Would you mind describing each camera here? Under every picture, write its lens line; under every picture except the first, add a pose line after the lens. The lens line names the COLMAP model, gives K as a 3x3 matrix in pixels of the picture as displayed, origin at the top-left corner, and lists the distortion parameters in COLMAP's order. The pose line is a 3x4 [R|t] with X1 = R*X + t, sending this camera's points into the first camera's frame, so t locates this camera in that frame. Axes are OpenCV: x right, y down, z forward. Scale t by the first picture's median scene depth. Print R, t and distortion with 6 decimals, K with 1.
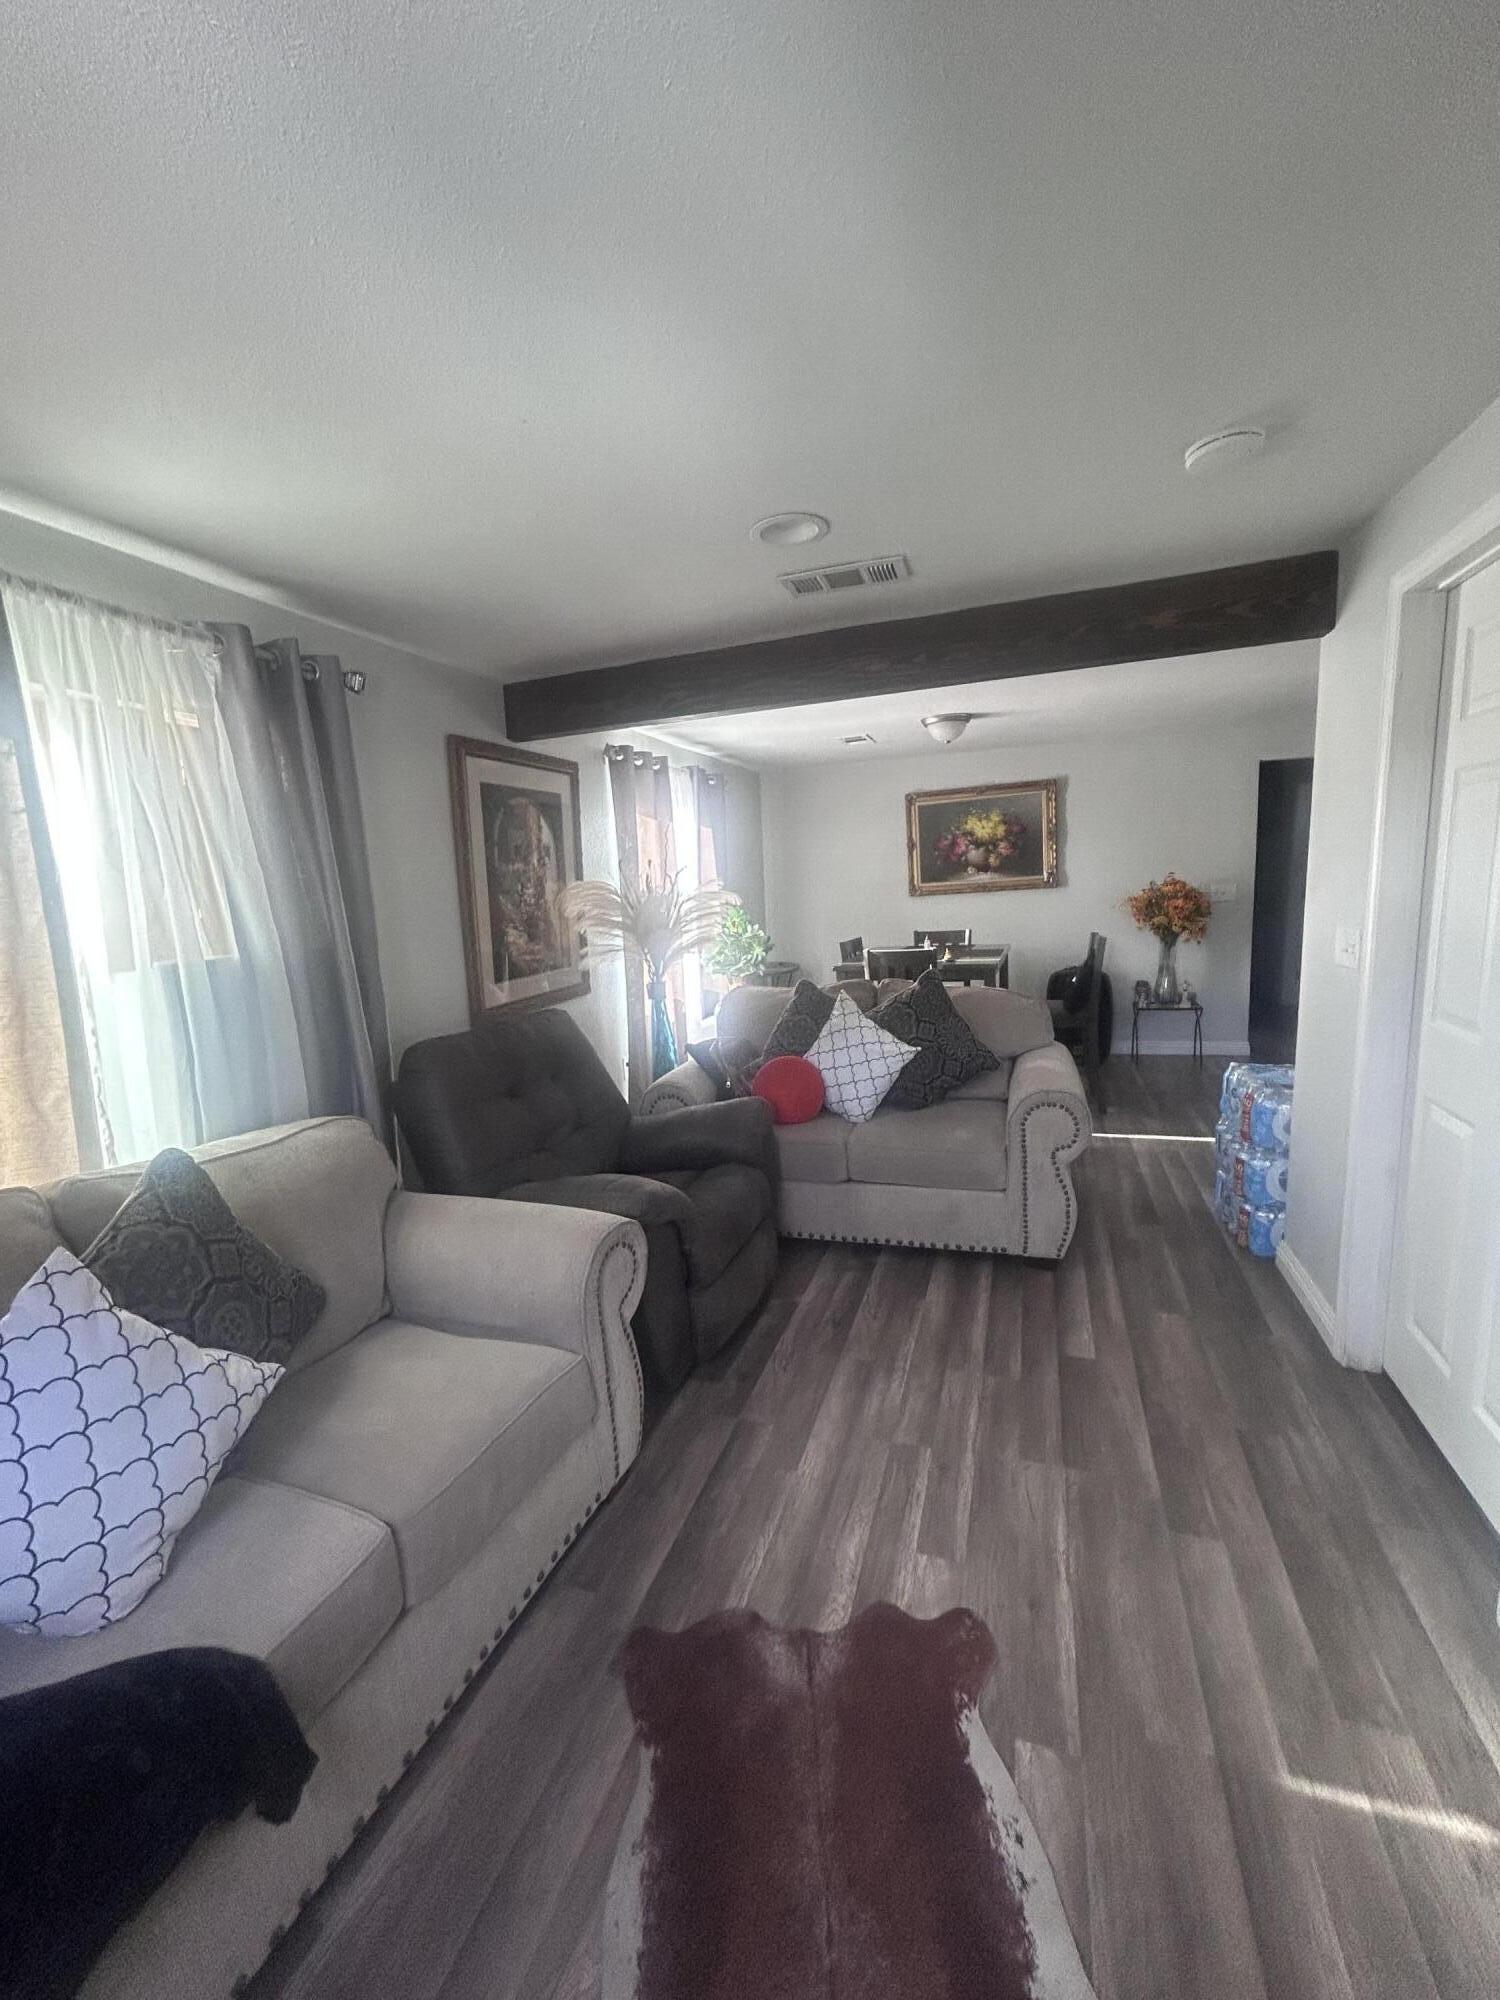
lens RADIAL K [[810.4, 0, 749.9], [0, 810.4, 996.7], [0, 0, 1]] dist [-0.007438, -0.000127]
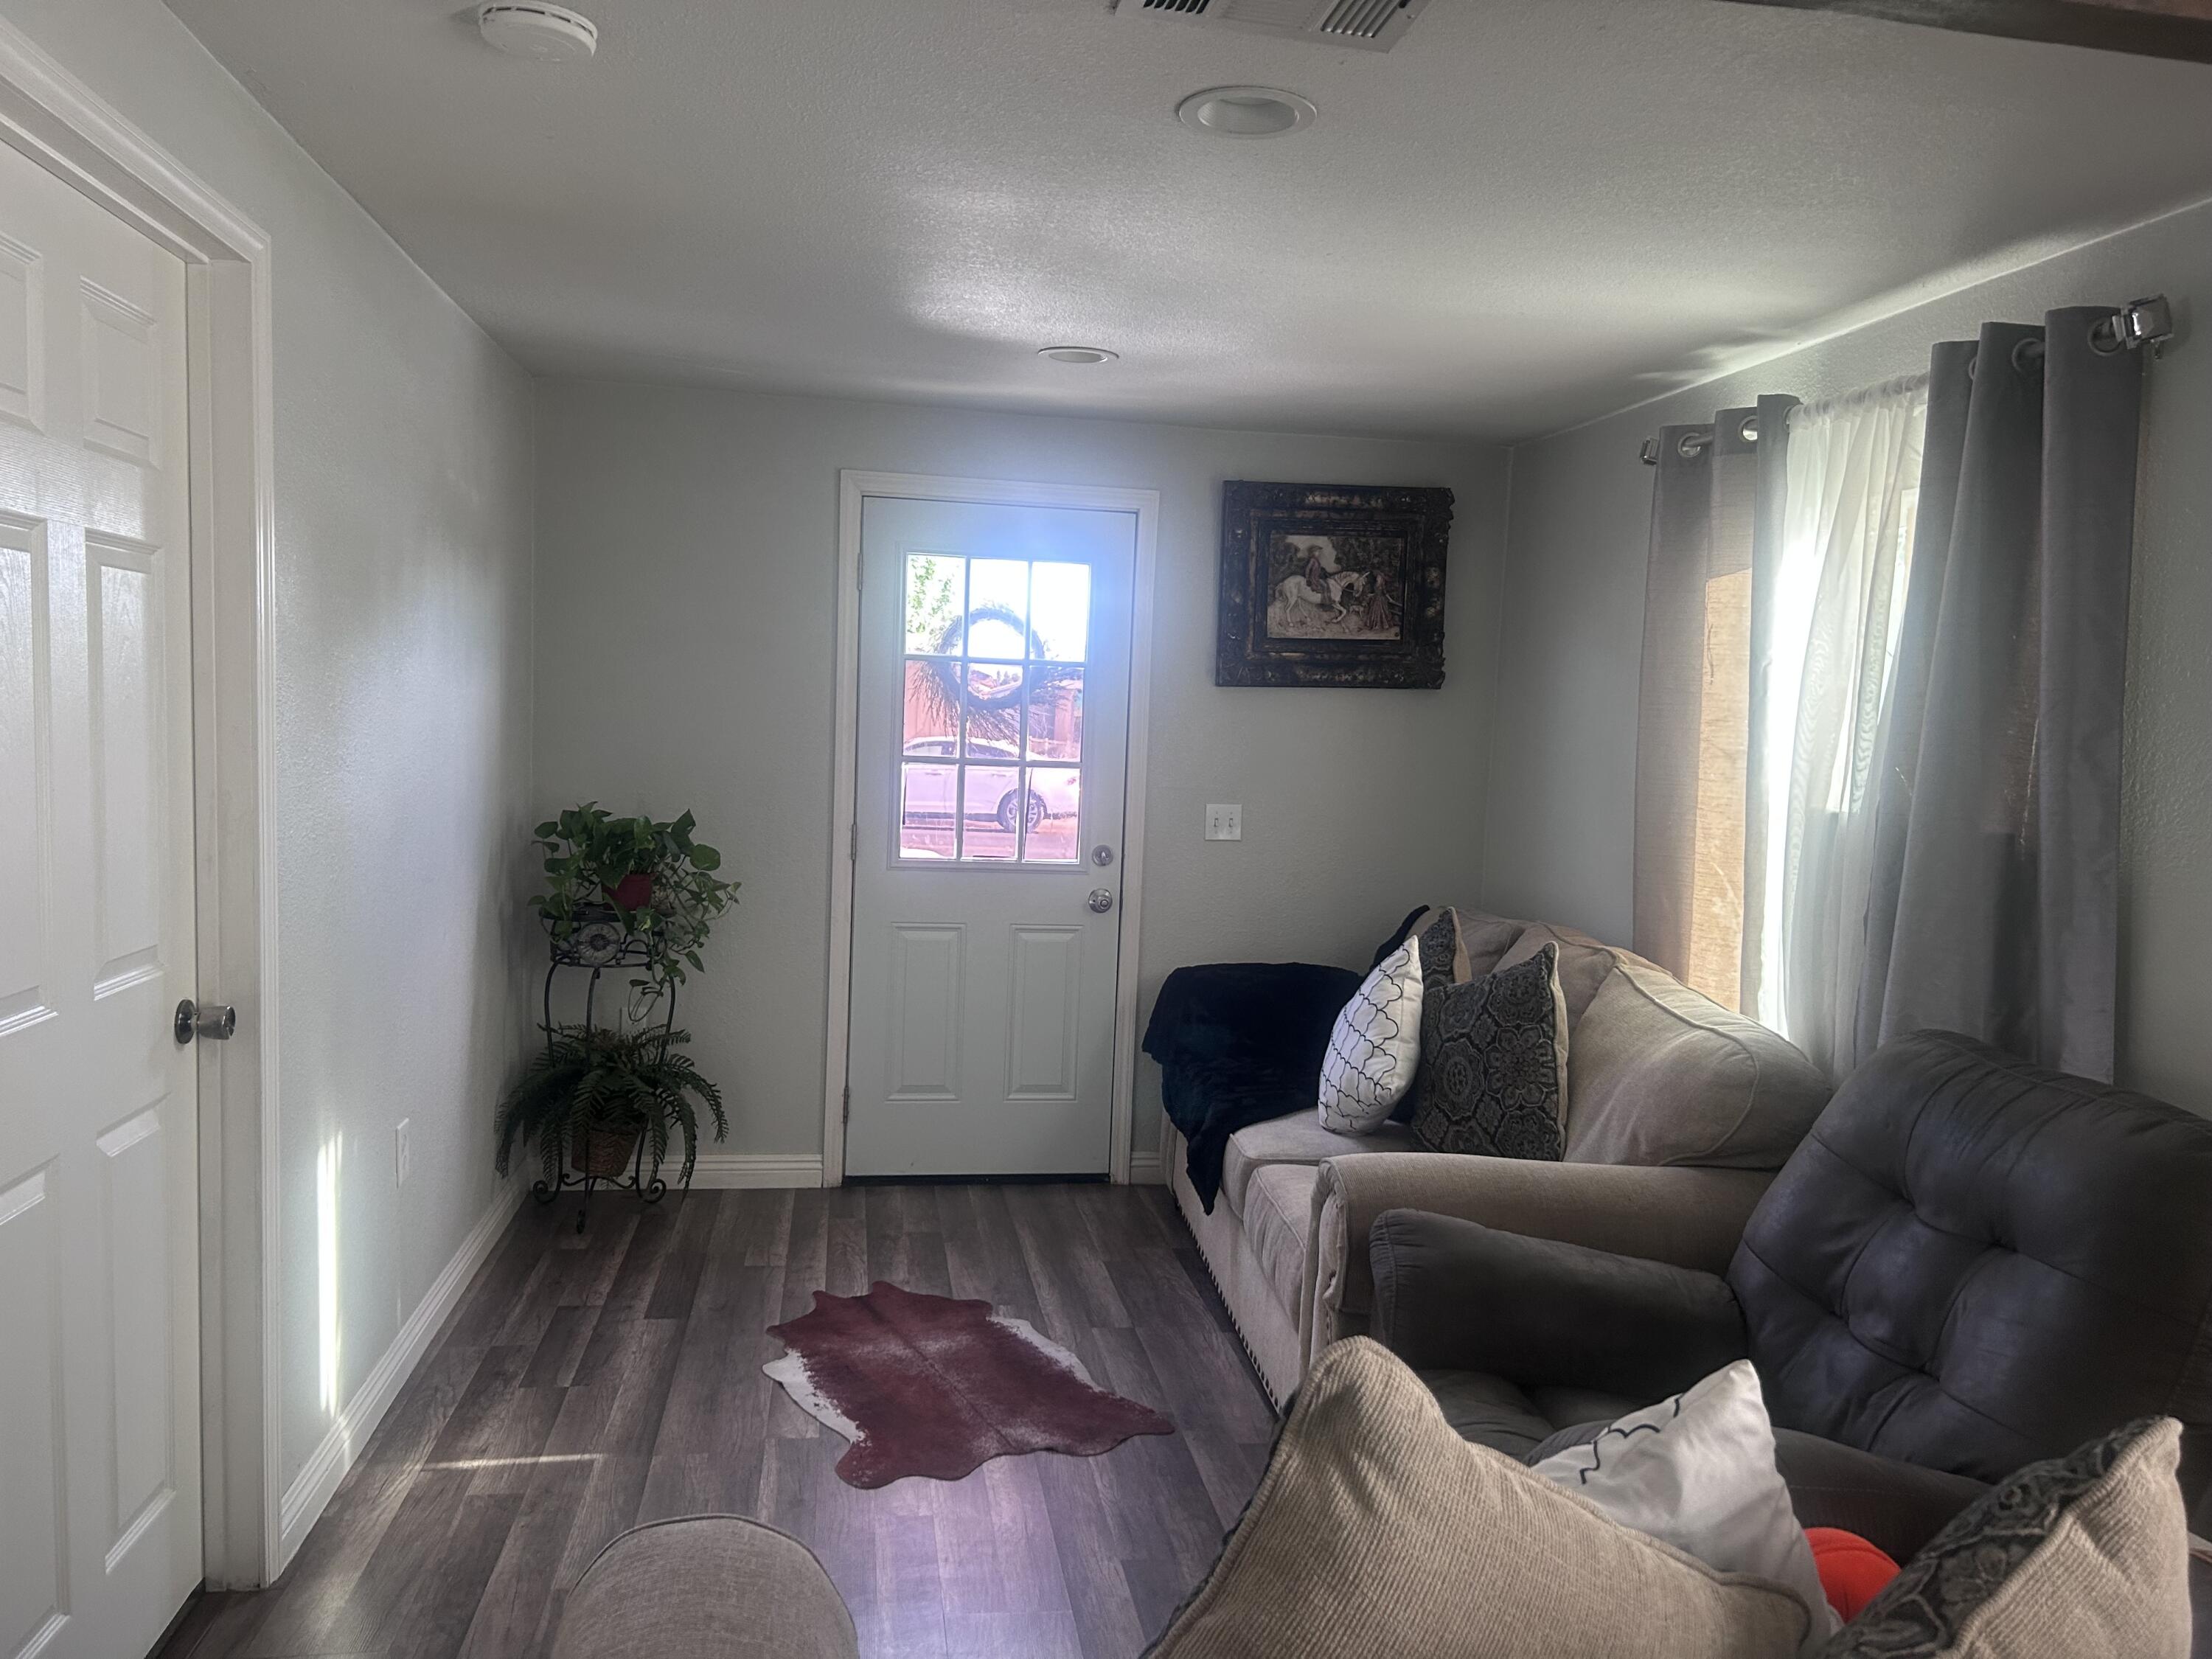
lens RADIAL K [[1665.2, 0, 1110.4], [0, 1665.2, 833.4], [0, 0, 1]] dist [0.005284, -0.003455]
pose [[-0.888392, 0.045400, -0.456836, 0.311264], [-0.066303, 0.971977, 0.225530, -0.156118], [0.454273, 0.230649, -0.860487, 0.938353]]
